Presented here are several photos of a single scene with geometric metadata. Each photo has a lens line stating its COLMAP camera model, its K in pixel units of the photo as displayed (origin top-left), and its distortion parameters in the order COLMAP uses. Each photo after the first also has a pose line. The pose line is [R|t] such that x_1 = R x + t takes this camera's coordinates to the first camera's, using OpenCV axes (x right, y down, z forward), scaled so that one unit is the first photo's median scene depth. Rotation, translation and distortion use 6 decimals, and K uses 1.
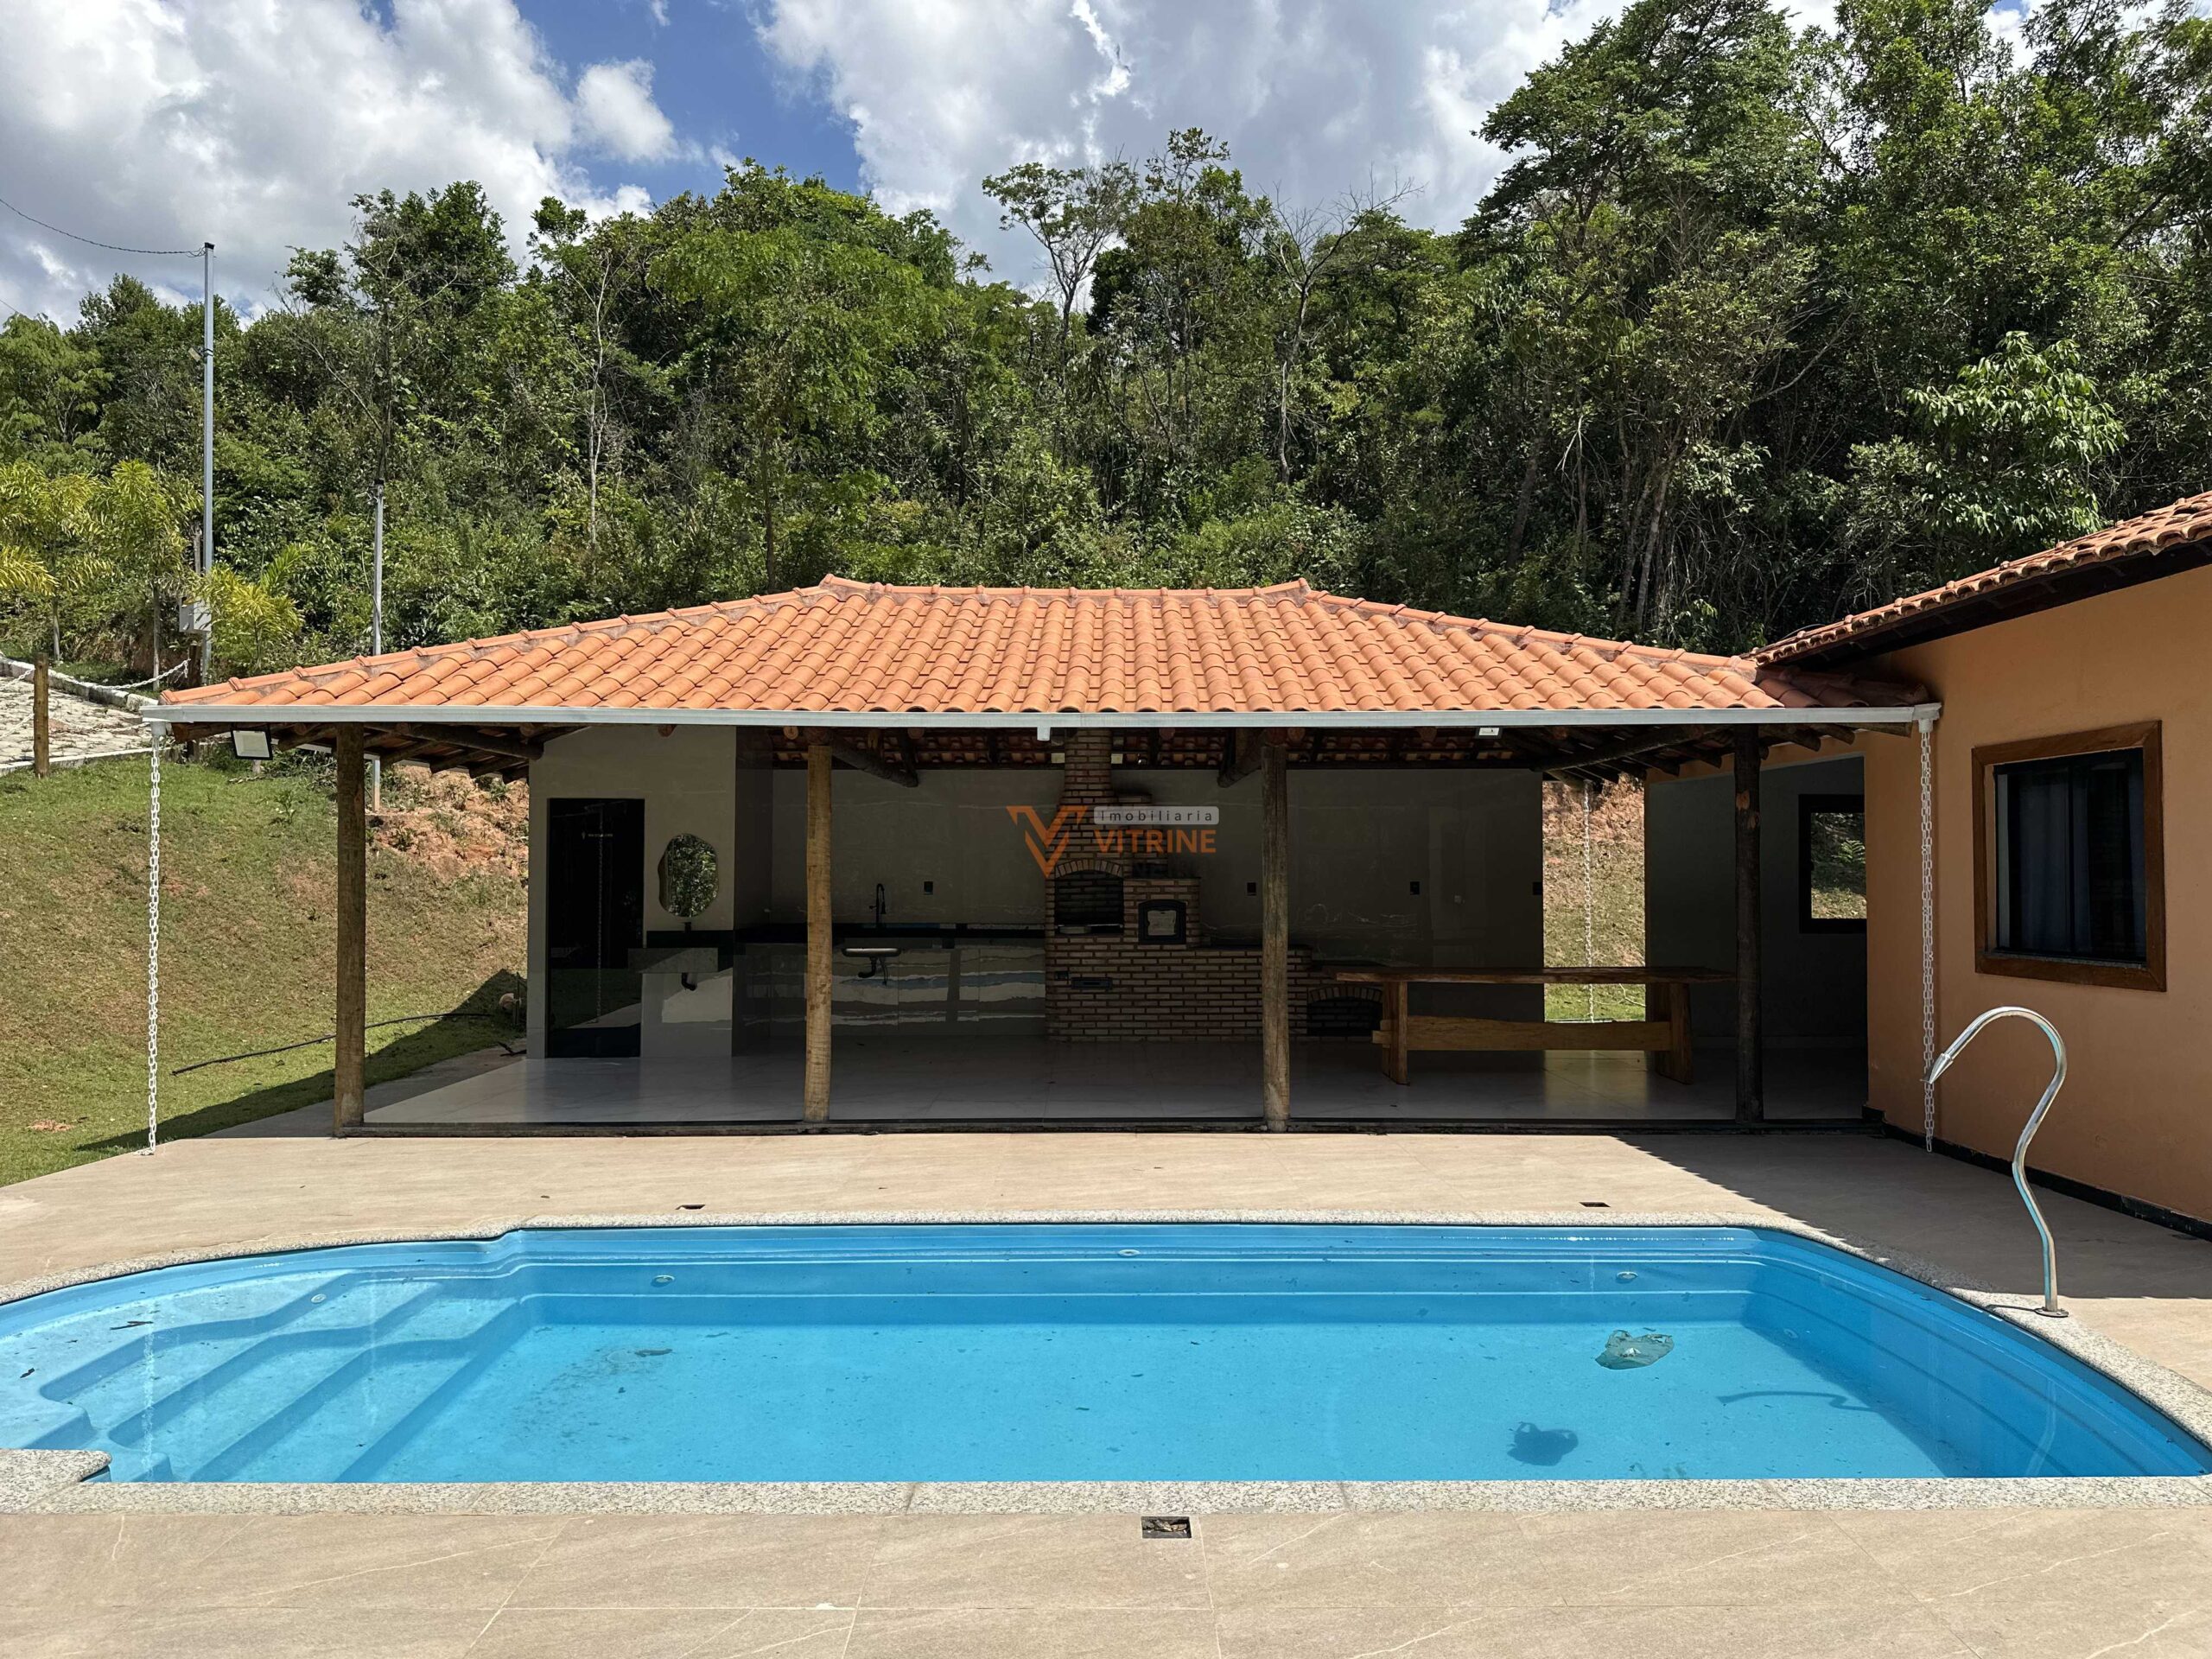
lens RADIAL K [[1547.0, 0, 1122.2], [0, 1547.0, 820.4], [0, 0, 1]] dist [0.047135, -0.052579]
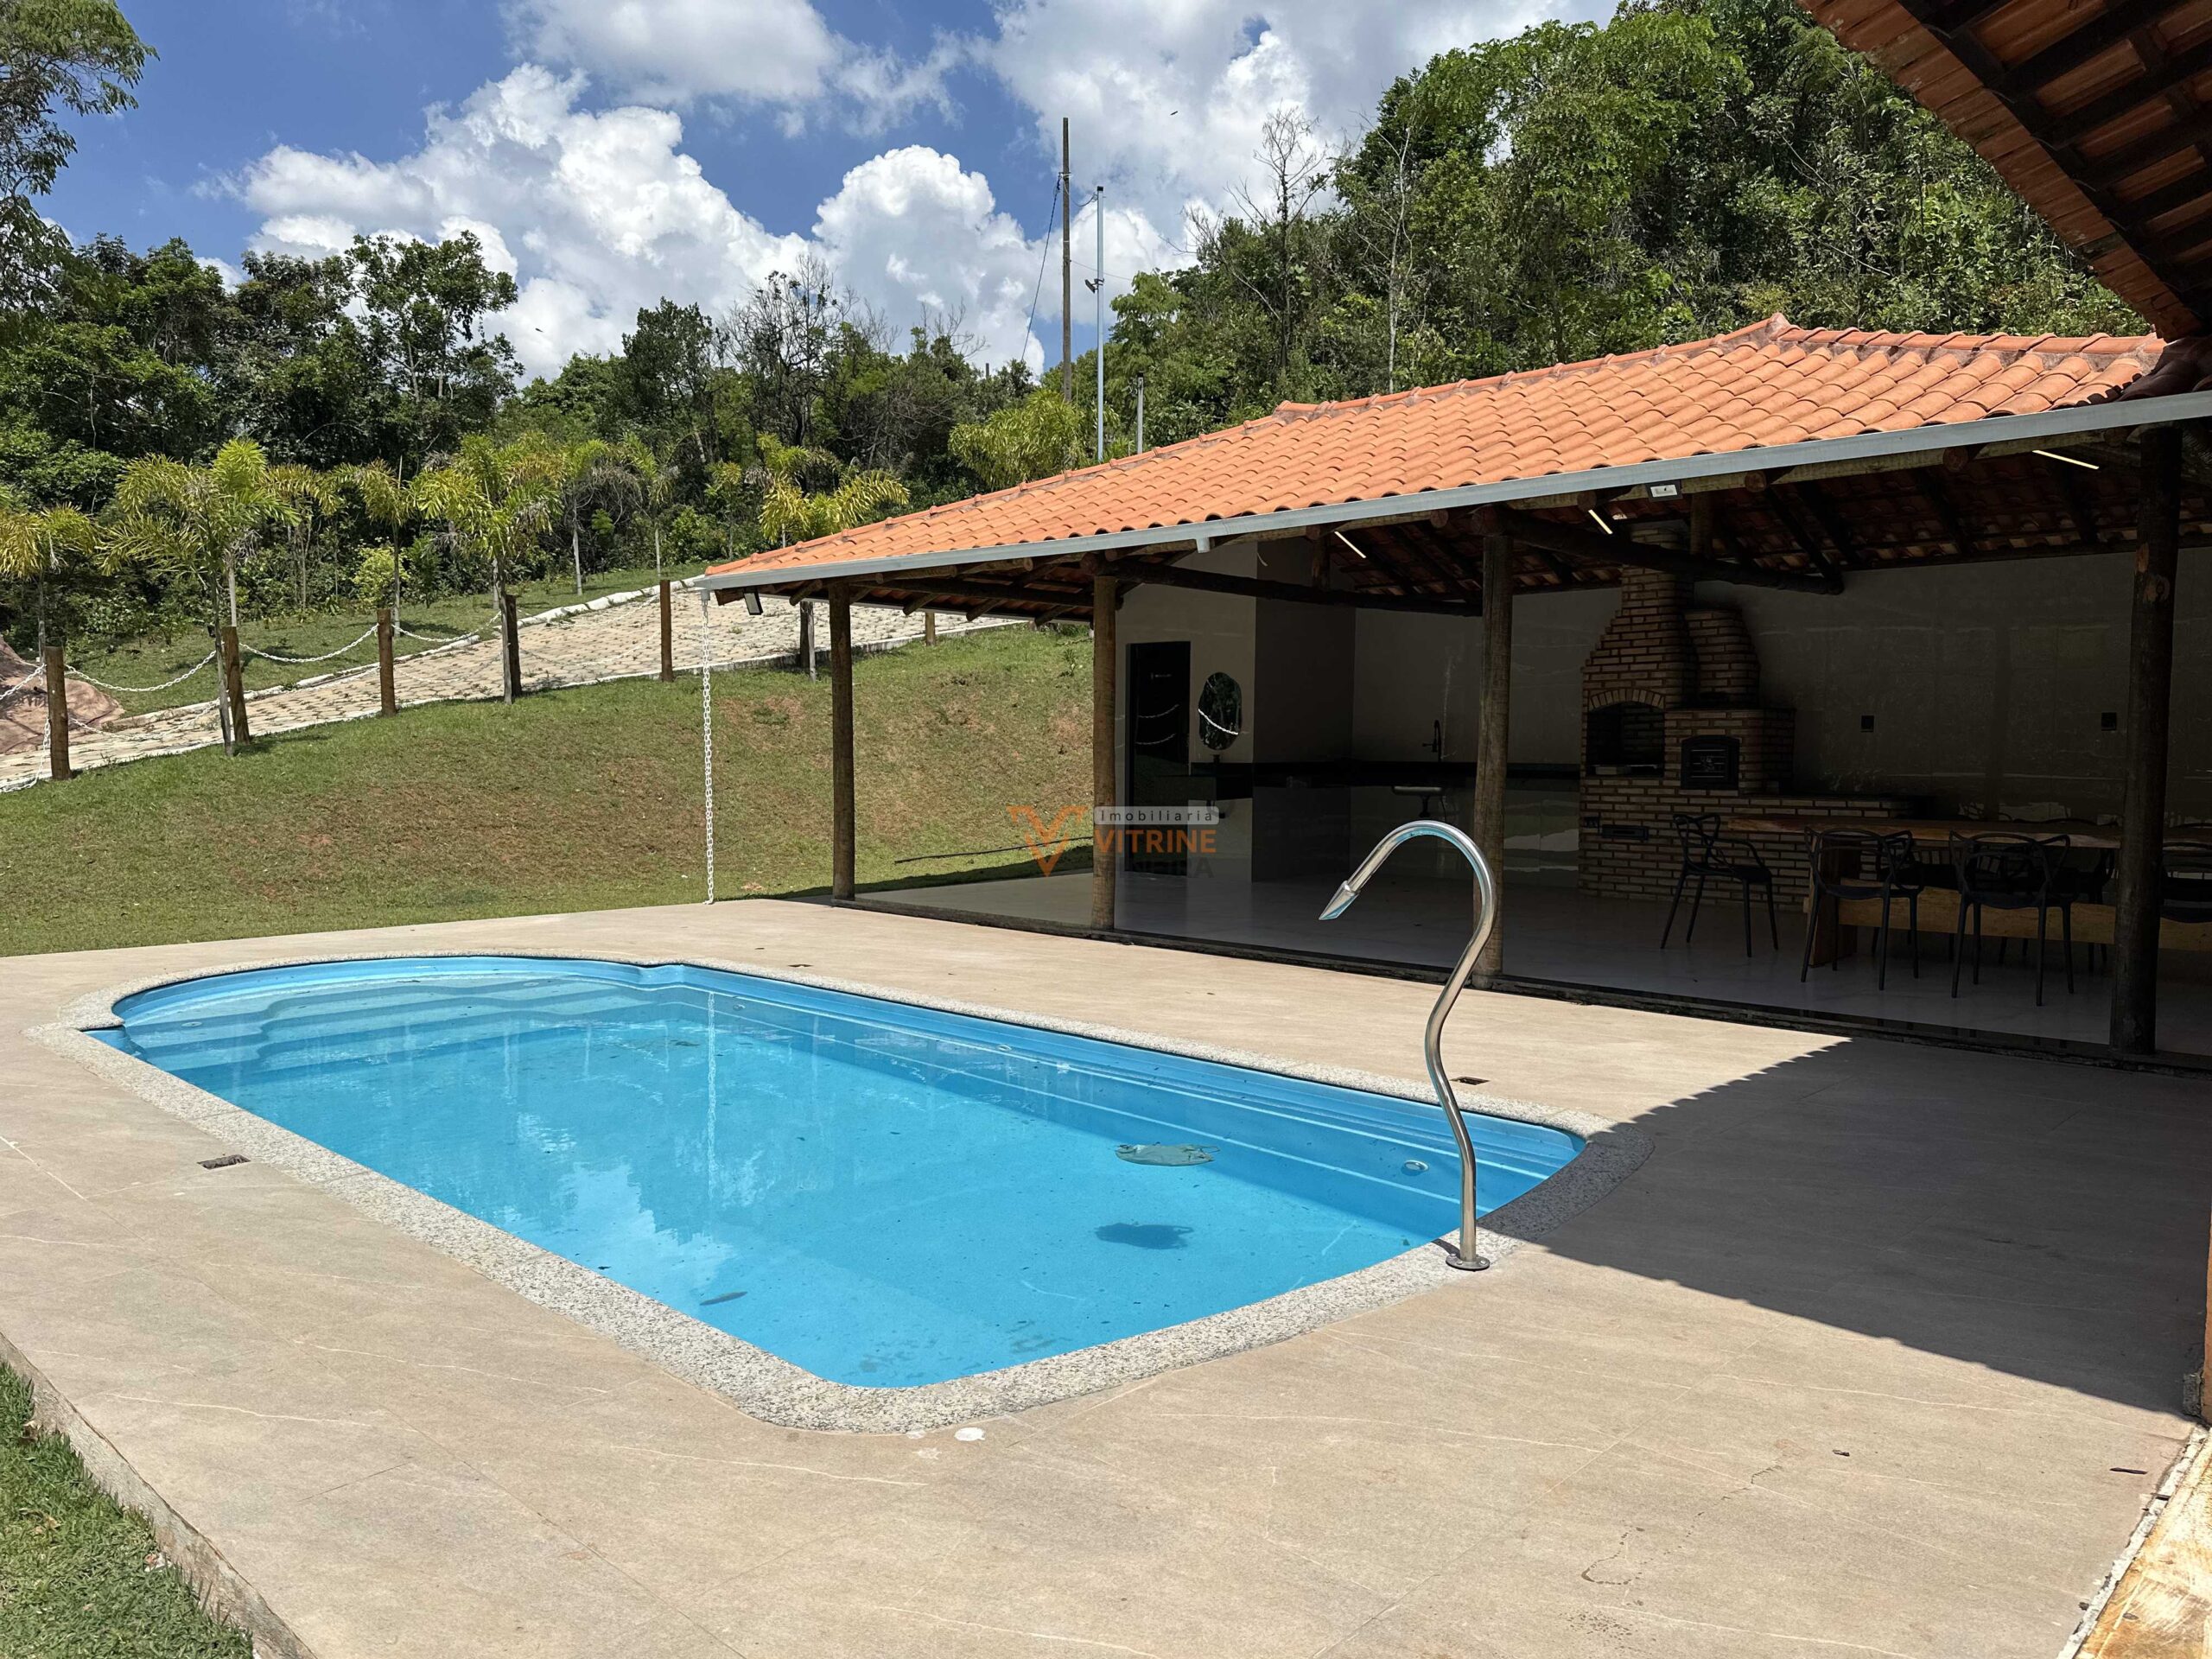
lens RADIAL K [[1547.0, 0, 1098.7], [0, 1547.0, 859.0], [0, 0, 1]] dist [0.047135, -0.052579]
pose [[0.718270, 0.055876, -0.693517, 0.544828], [0.020256, 0.994668, 0.101118, 0.036956], [0.695470, -0.086678, 0.713308, 0.236945]]
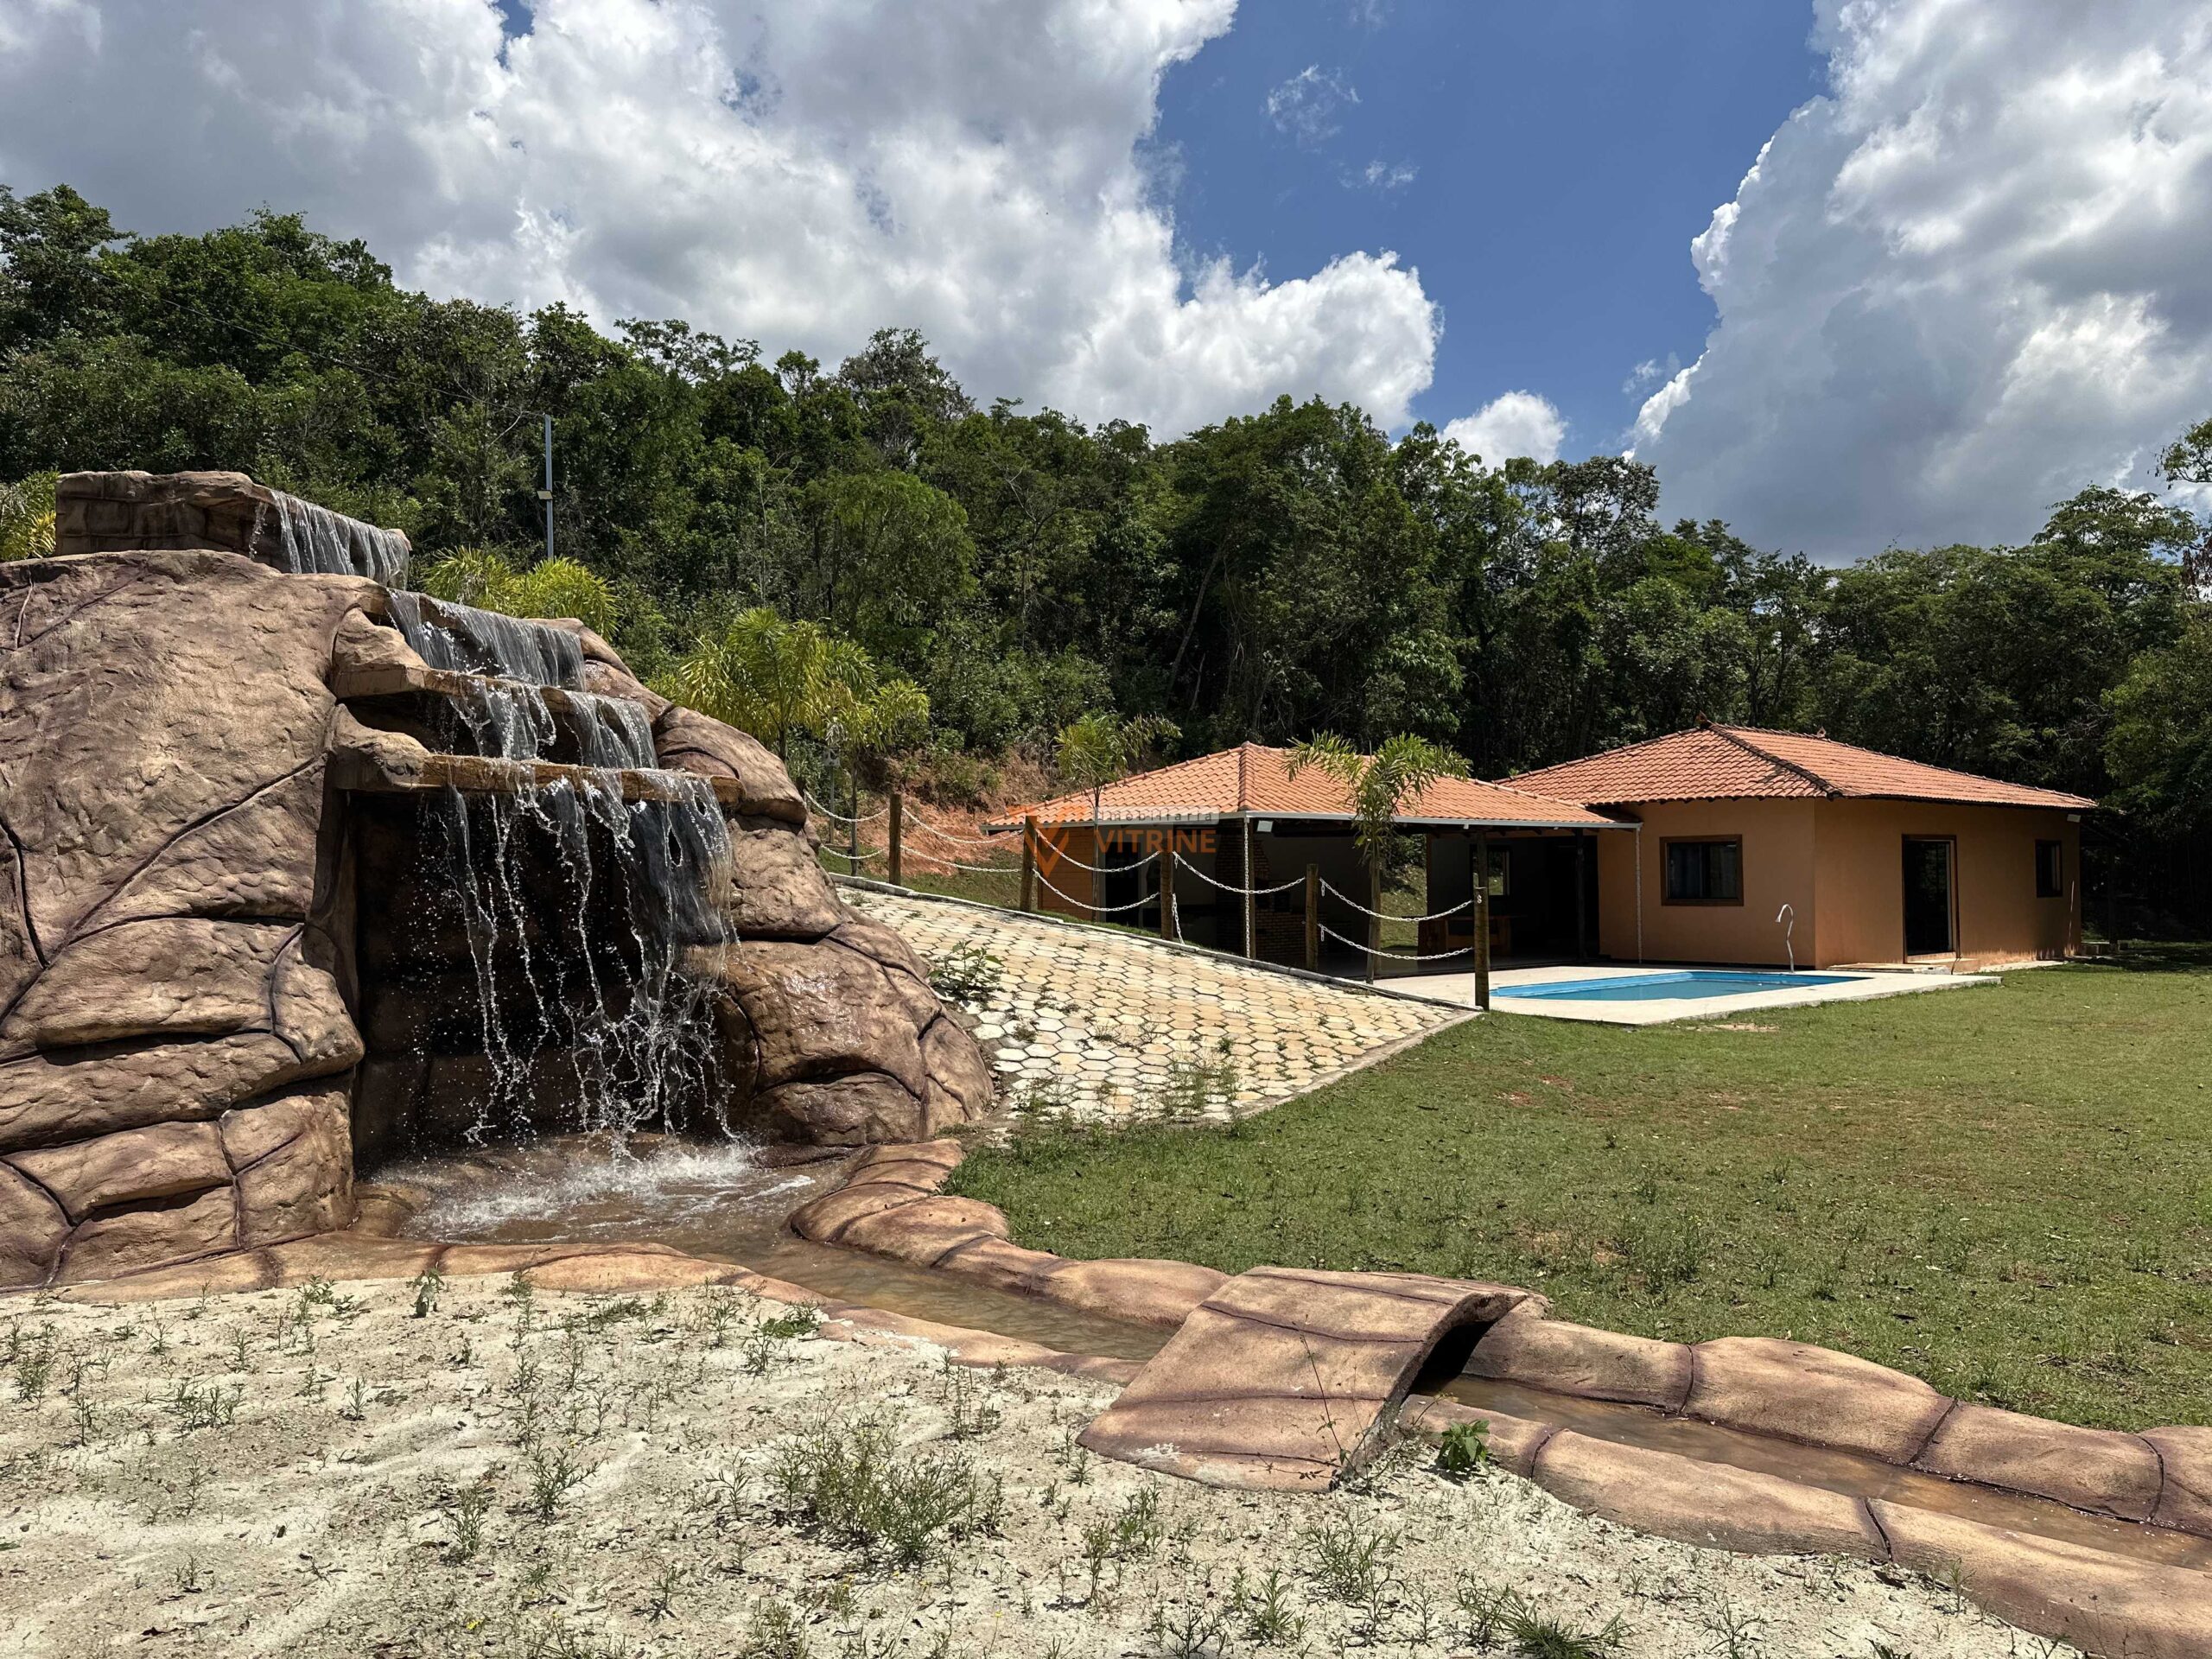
lens RADIAL K [[1547.0, 0, 1110.9], [0, 1547.0, 836.2], [0, 0, 1]] dist [0.047135, -0.052579]
pose [[0.753380, 0.011077, 0.657493, -2.210017], [-0.011686, 0.999926, -0.003455, -0.020291], [-0.657482, -0.005081, 0.753453, -0.628700]]
